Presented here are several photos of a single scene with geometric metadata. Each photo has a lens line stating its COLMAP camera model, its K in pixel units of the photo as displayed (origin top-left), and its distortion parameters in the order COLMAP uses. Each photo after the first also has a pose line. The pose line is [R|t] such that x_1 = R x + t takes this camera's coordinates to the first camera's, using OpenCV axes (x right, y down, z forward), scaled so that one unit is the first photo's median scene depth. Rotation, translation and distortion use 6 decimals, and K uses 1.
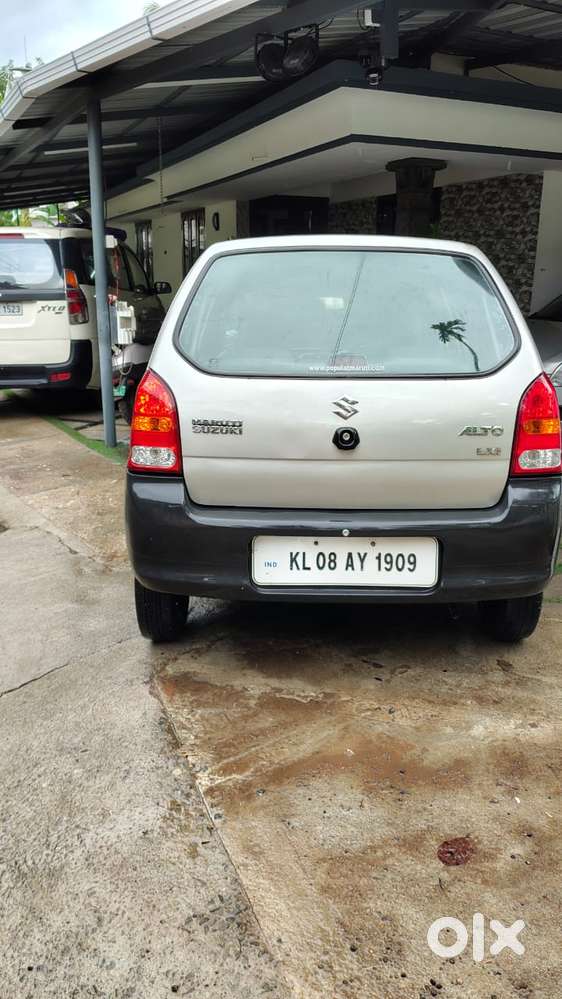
lens RADIAL K [[766.1, 0, 275.7], [0, 766.1, 499.3], [0, 0, 1]] dist [0.053178, -0.118767]
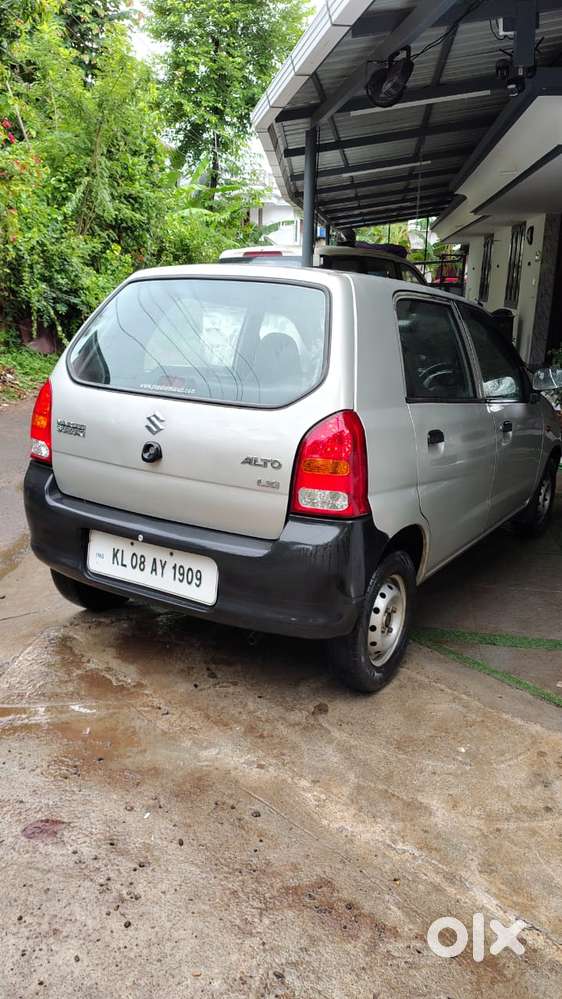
lens RADIAL K [[758.1, 0, 281.0], [0, 758.1, 499.5], [0, 0, 1]] dist [0.031033, -0.058620]
pose [[0.864881, 0.153467, -0.477942, 0.746585], [-0.157217, 0.987031, 0.032435, -0.074403], [0.476722, 0.047088, 0.877792, 0.142610]]
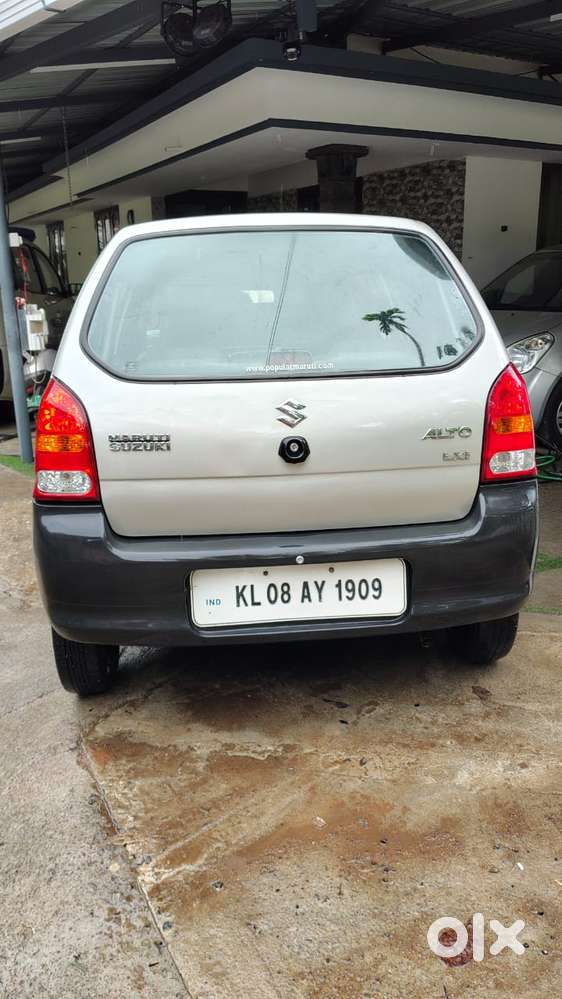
lens RADIAL K [[766.1, 0, 275.7], [0, 766.1, 499.3], [0, 0, 1]] dist [0.053178, -0.118767]
pose [[0.994602, -0.056117, 0.087275, -0.005548], [0.056070, 0.998422, 0.002997, -0.026914], [-0.087306, 0.001913, 0.996180, 0.148354]]
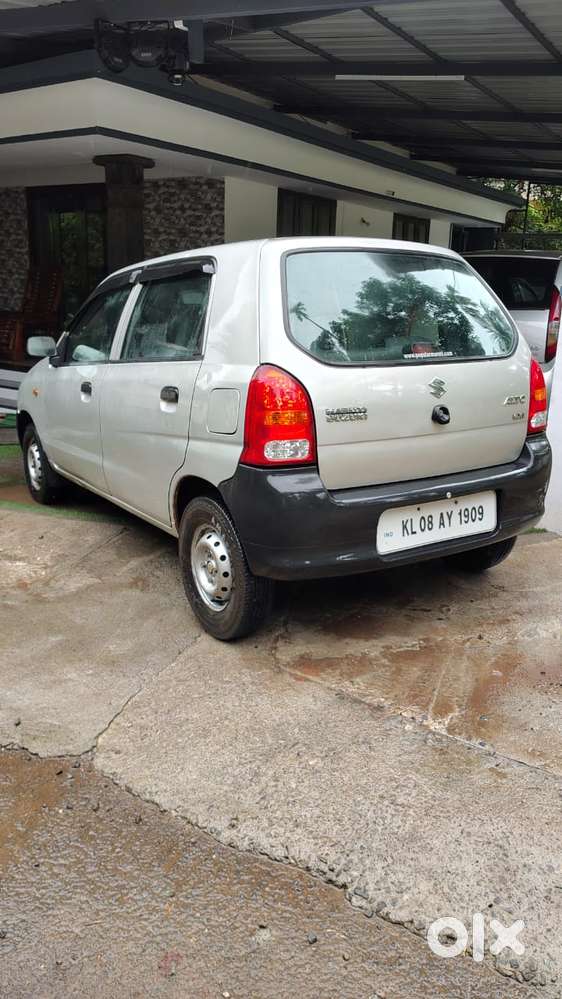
lens RADIAL K [[761.1, 0, 277.7], [0, 761.1, 510.3], [0, 0, 1]] dist [0.086342, -0.211895]
pose [[0.833851, -0.149136, 0.531462, -0.726609], [0.138215, 0.988550, 0.060547, -0.039065], [-0.534406, 0.022969, 0.844916, 0.149661]]
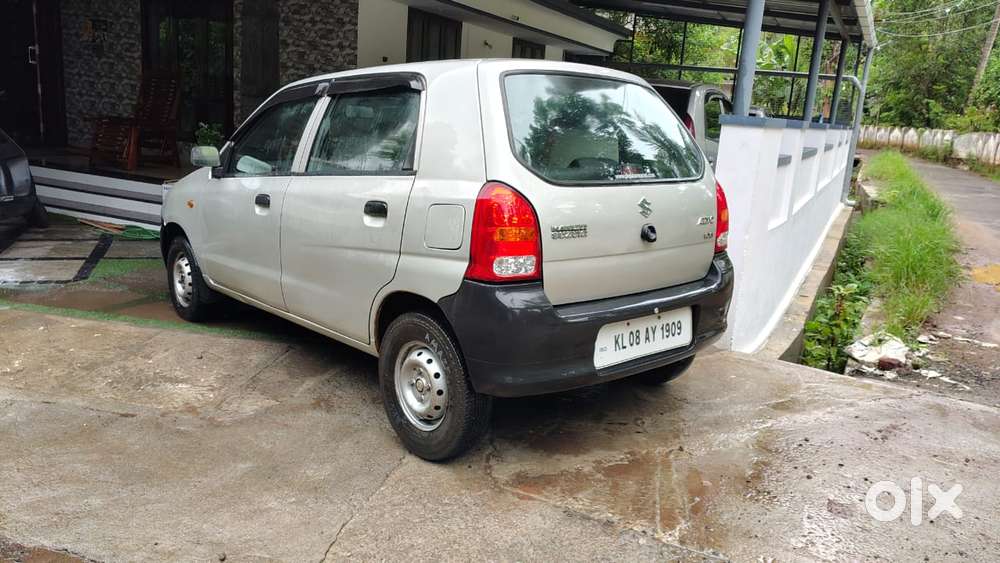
lens RADIAL K [[766.9, 0, 495.7], [0, 766.9, 280.5], [0, 0, 1]] dist [0.053178, -0.118767]
pose [[0.736057, -0.115754, 0.666950, -0.870168], [0.133553, 0.990737, 0.024559, -0.065098], [-0.663615, 0.070996, 0.744698, 0.254357]]
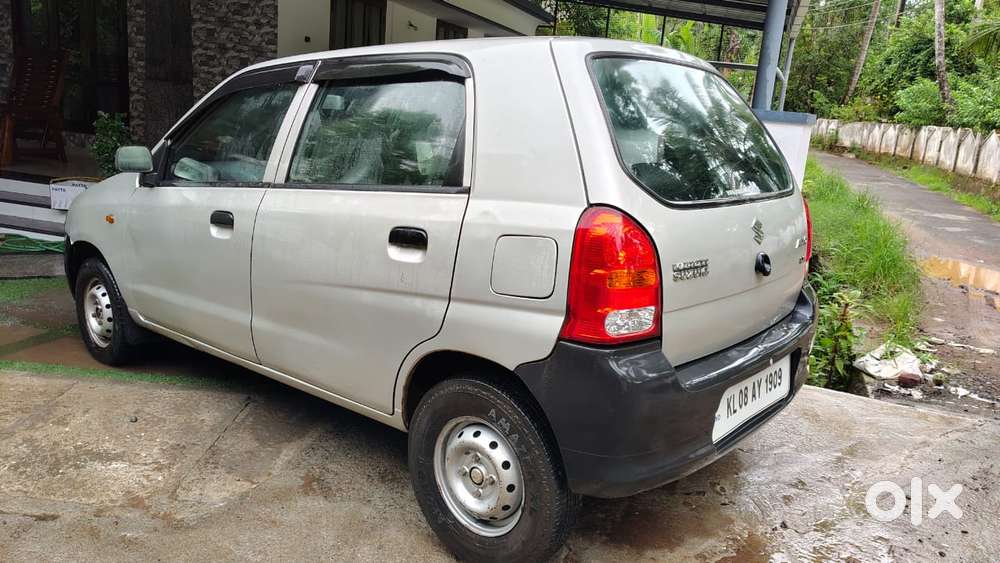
lens RADIAL K [[772.0, 0, 497.5], [0, 772.0, 277.9], [0, 0, 1]] dist [-0.008034, -0.000384]
pose [[0.631887, -0.140566, 0.762207, -0.812942], [0.148975, 0.987107, 0.058539, -0.161272], [-0.760608, 0.076560, 0.644681, 0.613137]]
